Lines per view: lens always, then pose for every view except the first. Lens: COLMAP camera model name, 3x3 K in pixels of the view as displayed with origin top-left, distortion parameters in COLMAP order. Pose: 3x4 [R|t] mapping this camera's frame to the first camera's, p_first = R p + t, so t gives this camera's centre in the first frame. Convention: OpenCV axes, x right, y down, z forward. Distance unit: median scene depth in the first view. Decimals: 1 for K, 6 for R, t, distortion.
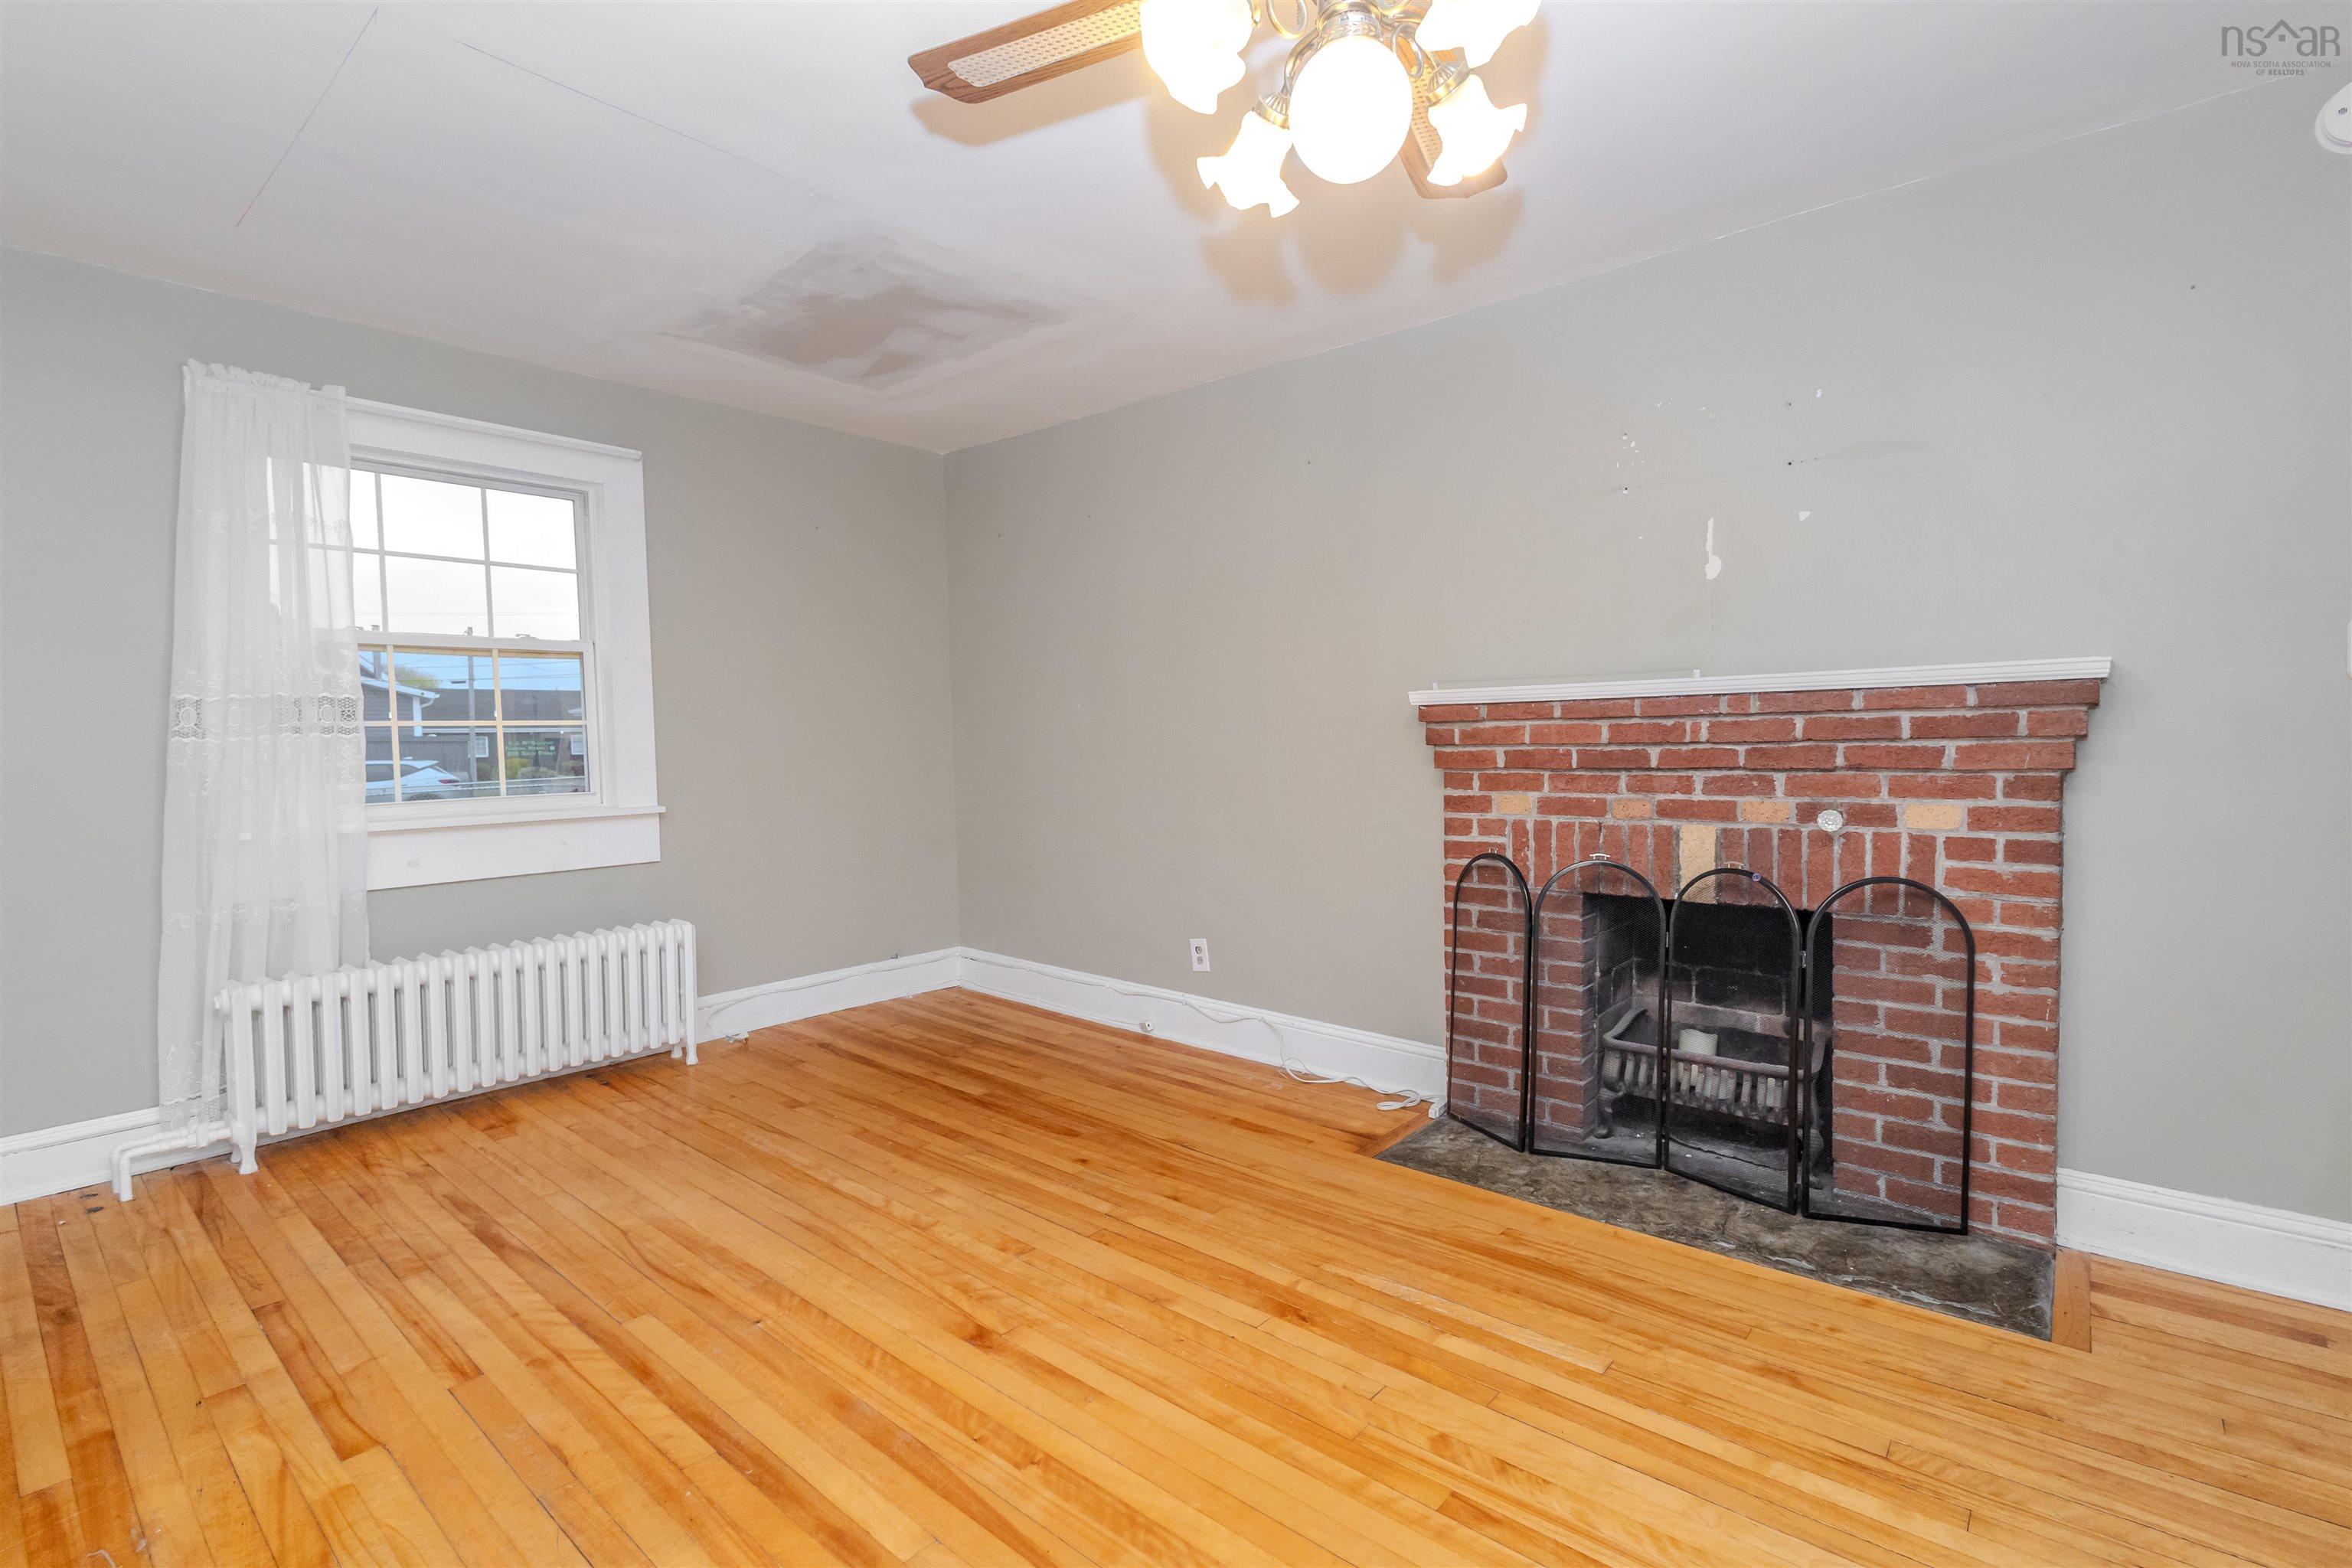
lens RADIAL K [[1085.7, 0, 1173.7], [0, 1085.7, 779.2], [0, 0, 1]] dist [0.000237, -0.000210]
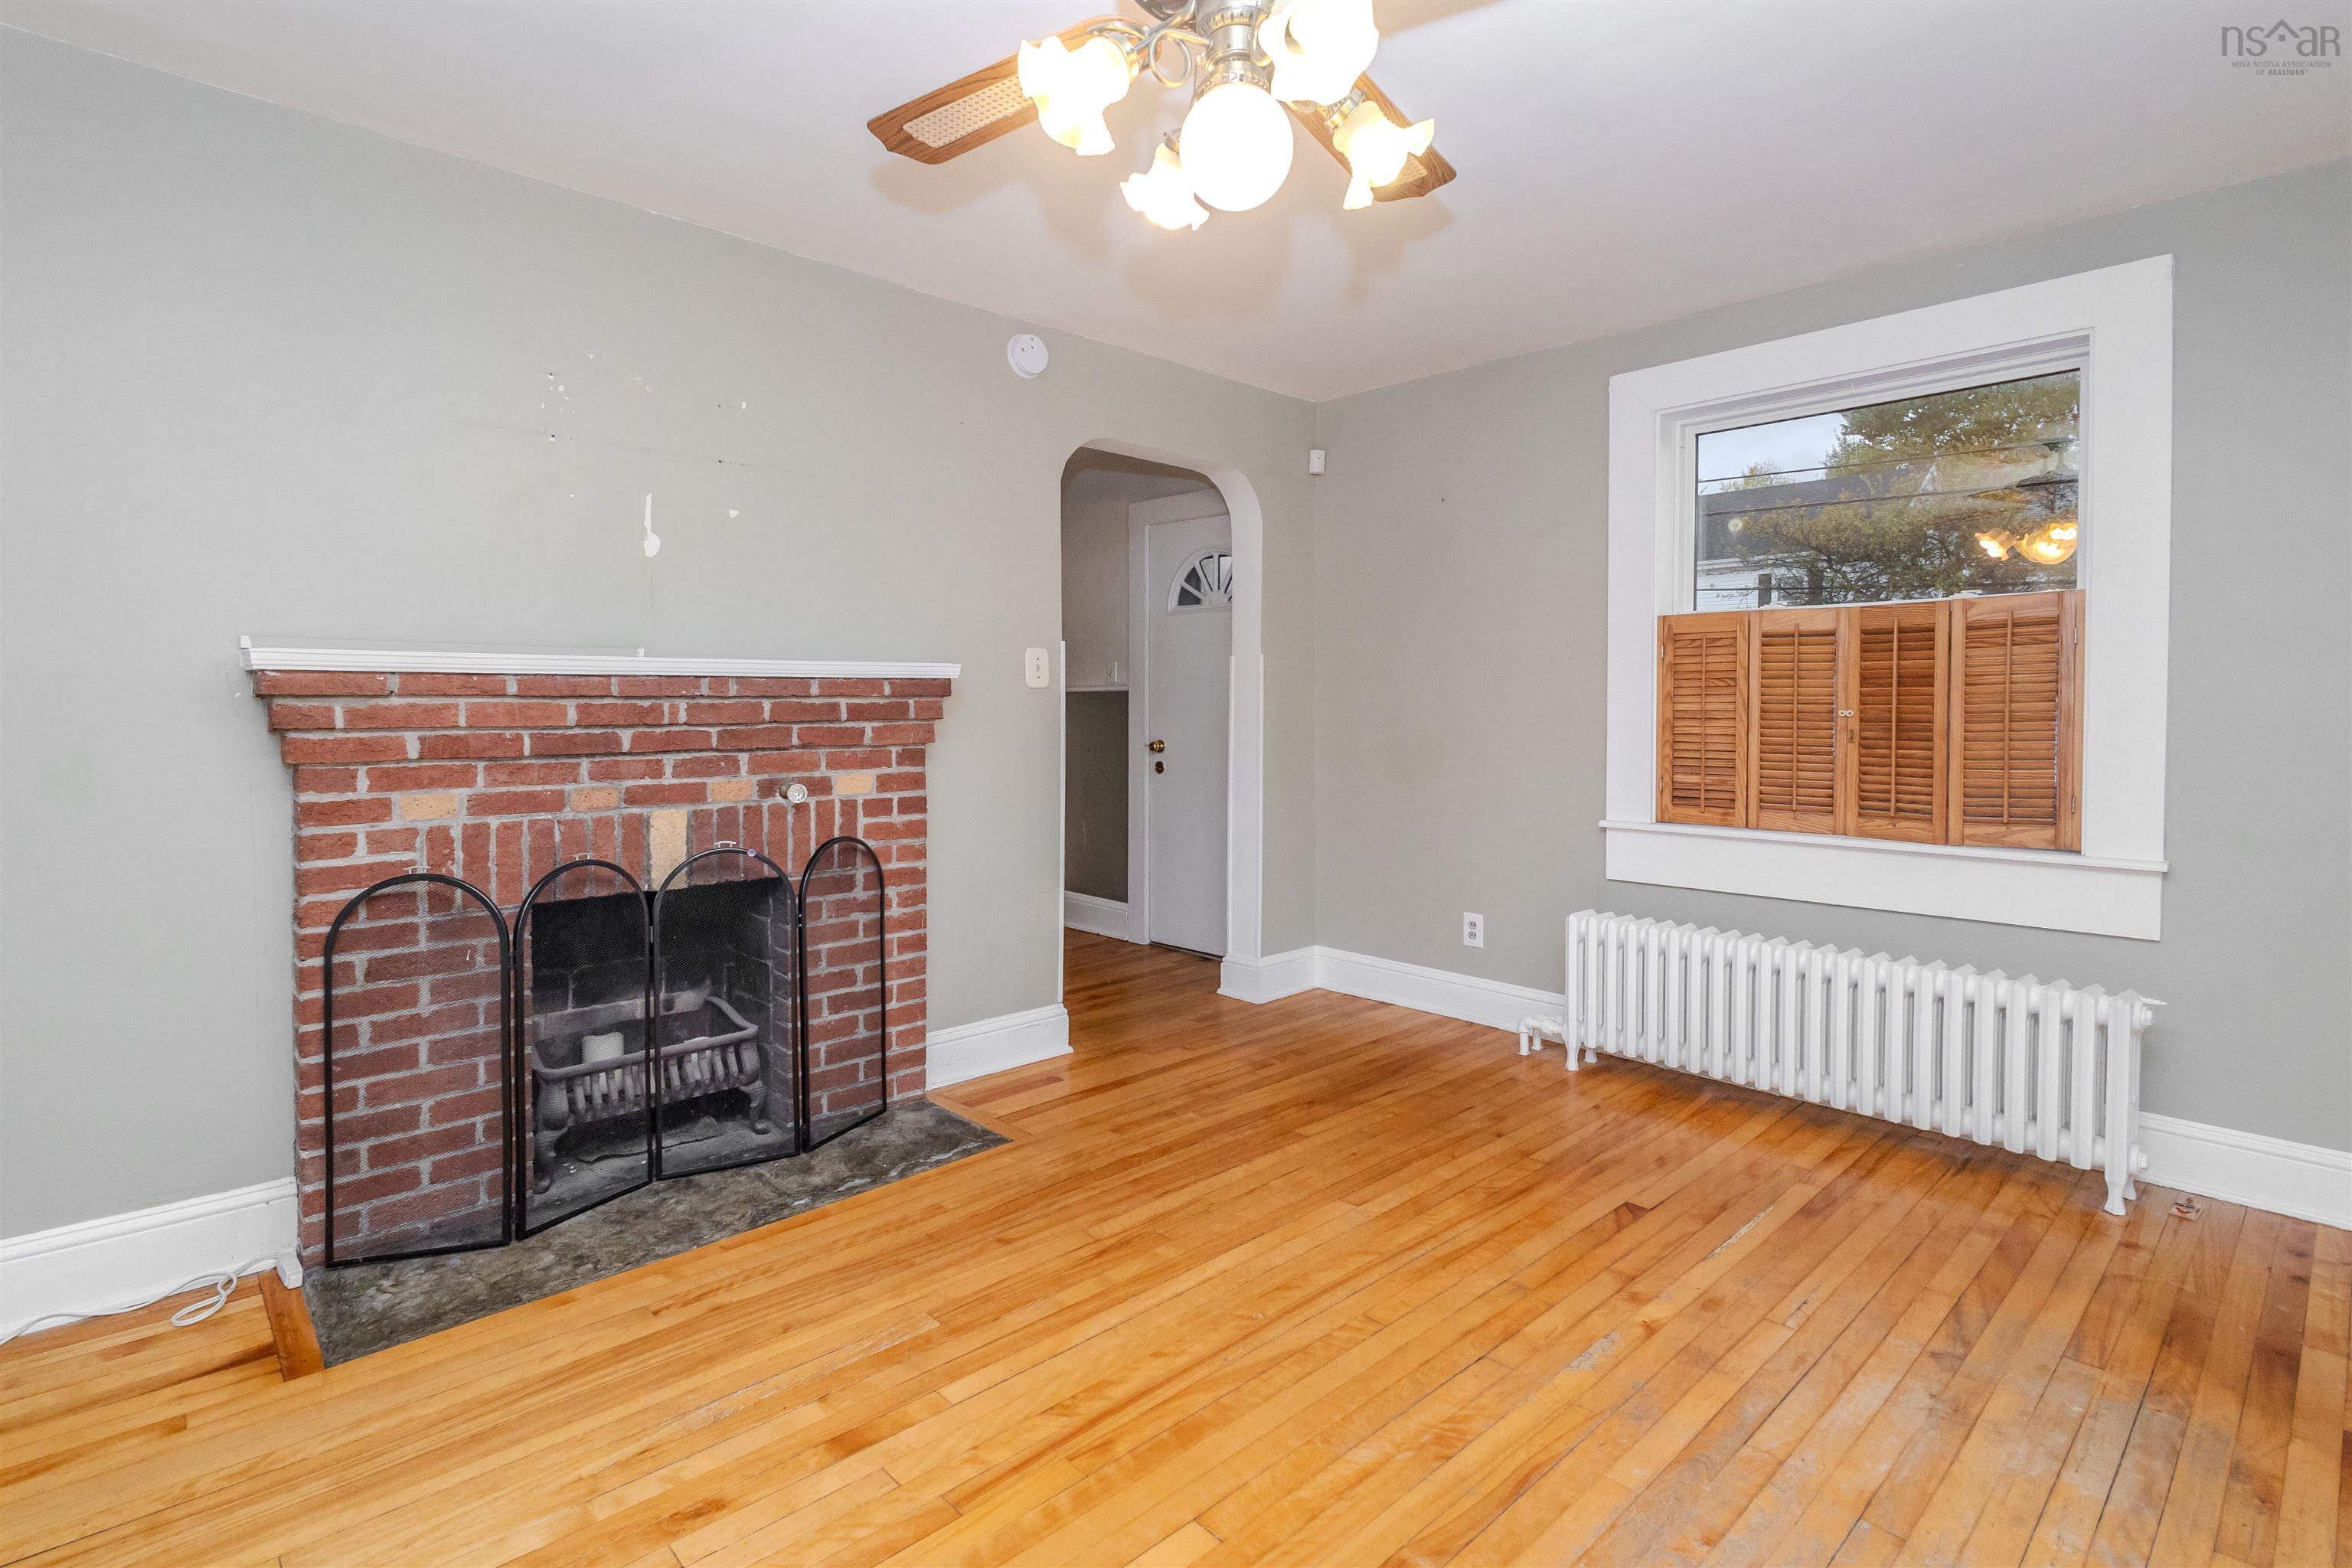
lens RADIAL K [[1085.7, 0, 1147.3], [0, 1085.7, 732.8], [0, 0, 1]] dist [0.000237, -0.000210]
pose [[0.123350, -0.005129, 0.992350, -0.432162], [0.042133, 0.999112, -0.000073, -0.008391], [-0.991468, 0.041820, 0.123456, 0.460399]]
